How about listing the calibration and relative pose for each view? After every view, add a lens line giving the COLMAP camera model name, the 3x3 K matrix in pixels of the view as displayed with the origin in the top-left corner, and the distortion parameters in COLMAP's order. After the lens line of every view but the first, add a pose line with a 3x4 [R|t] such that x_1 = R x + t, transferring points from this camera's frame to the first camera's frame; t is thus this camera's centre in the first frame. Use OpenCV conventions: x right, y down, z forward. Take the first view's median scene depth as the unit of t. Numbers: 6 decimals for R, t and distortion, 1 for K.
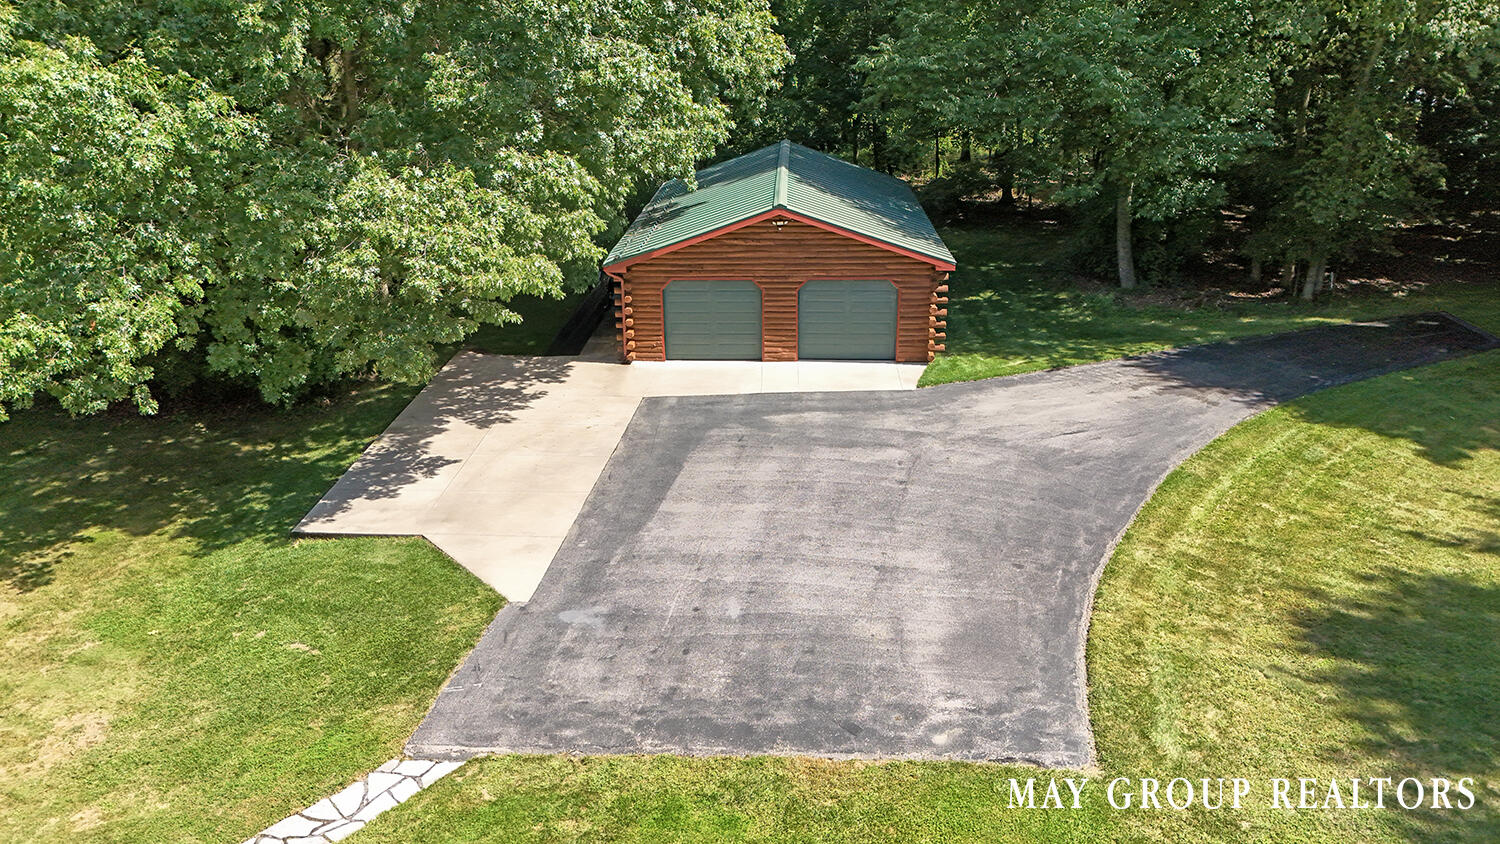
lens RADIAL K [[1021.1, 0, 762.3], [0, 1021.1, 423.8], [0, 0, 1]] dist [0.021619, -0.001356]
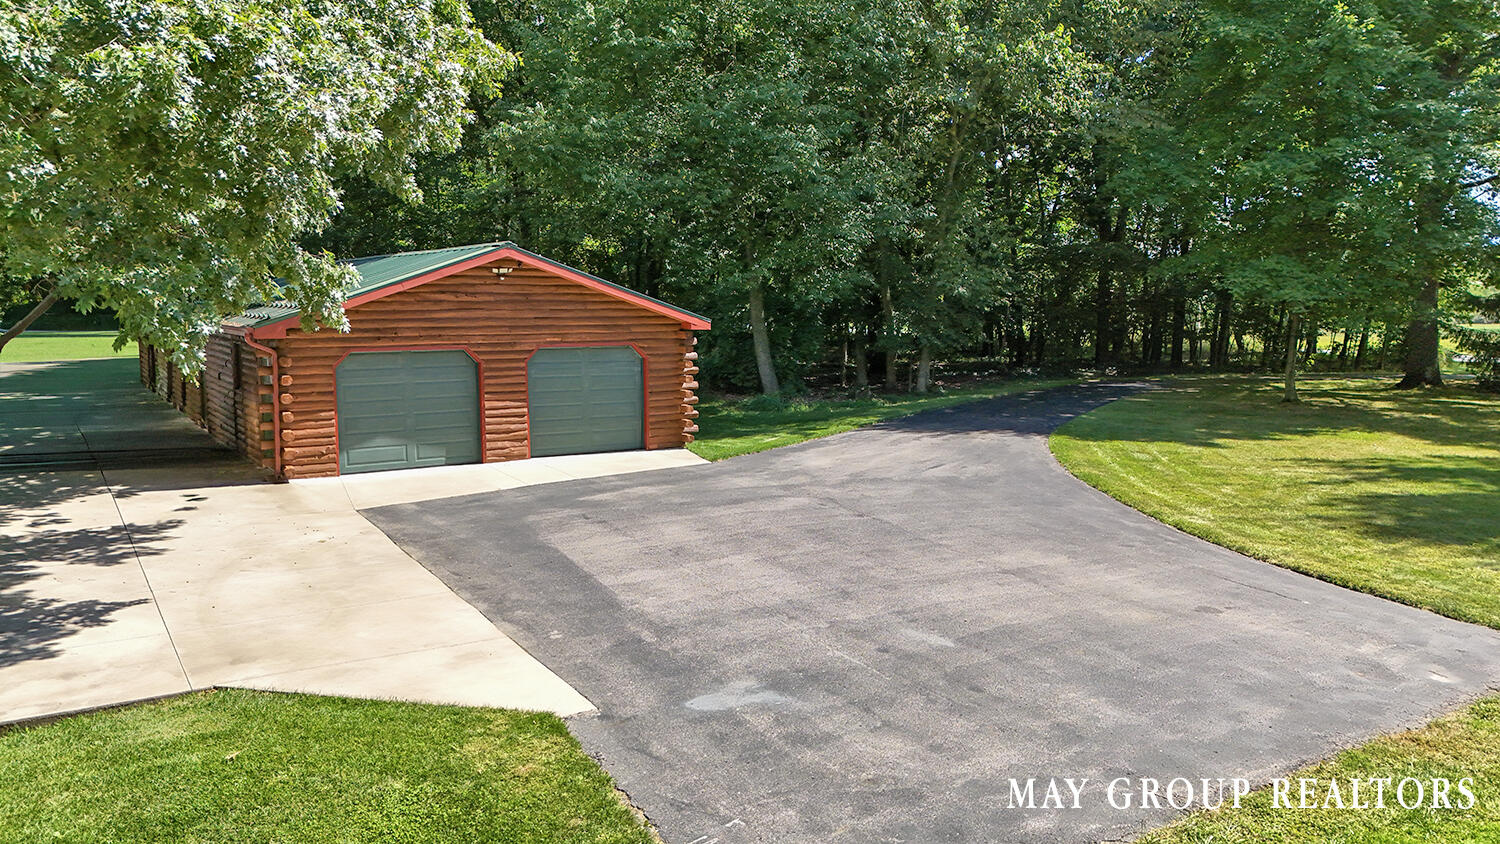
lens RADIAL K [[1064.9, 0, 750.0], [0, 1064.9, 422.0], [0, 0, 1]] dist [-0.000243, -0.002540]
pose [[0.831956, -0.057314, 0.551874, -0.380646], [0.189348, 0.964267, -0.185302, 0.127372], [-0.521533, 0.258659, 0.813080, 0.420107]]
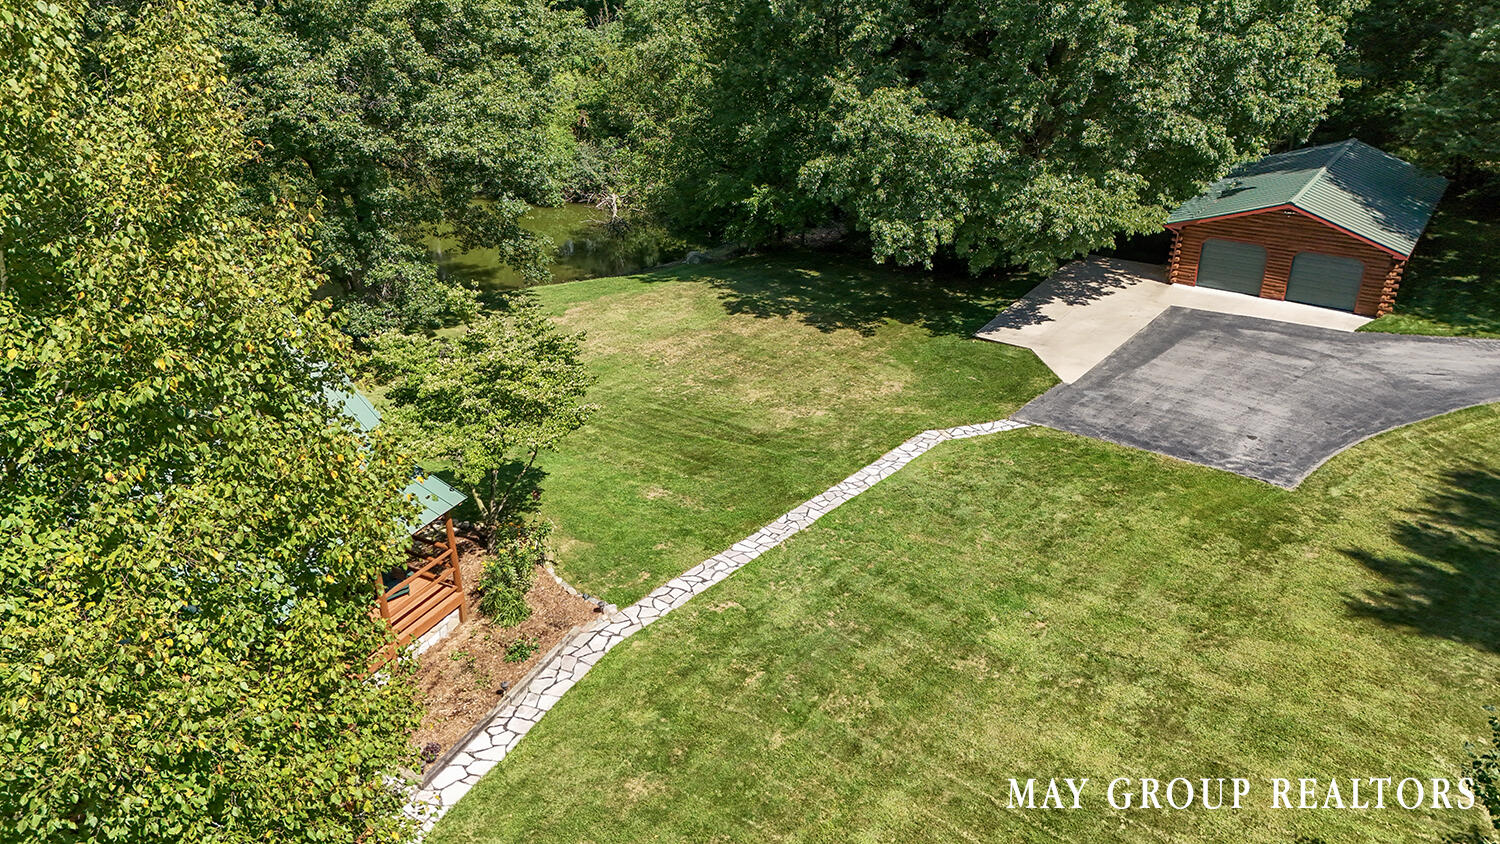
lens RADIAL K [[1021.1, 0, 762.3], [0, 1021.1, 423.8], [0, 0, 1]] dist [0.021619, -0.001356]
pose [[0.822201, 0.242350, -0.515027, 0.341318], [-0.188626, 0.969711, 0.155180, 0.038913], [0.537035, -0.030441, 0.843010, -1.094146]]
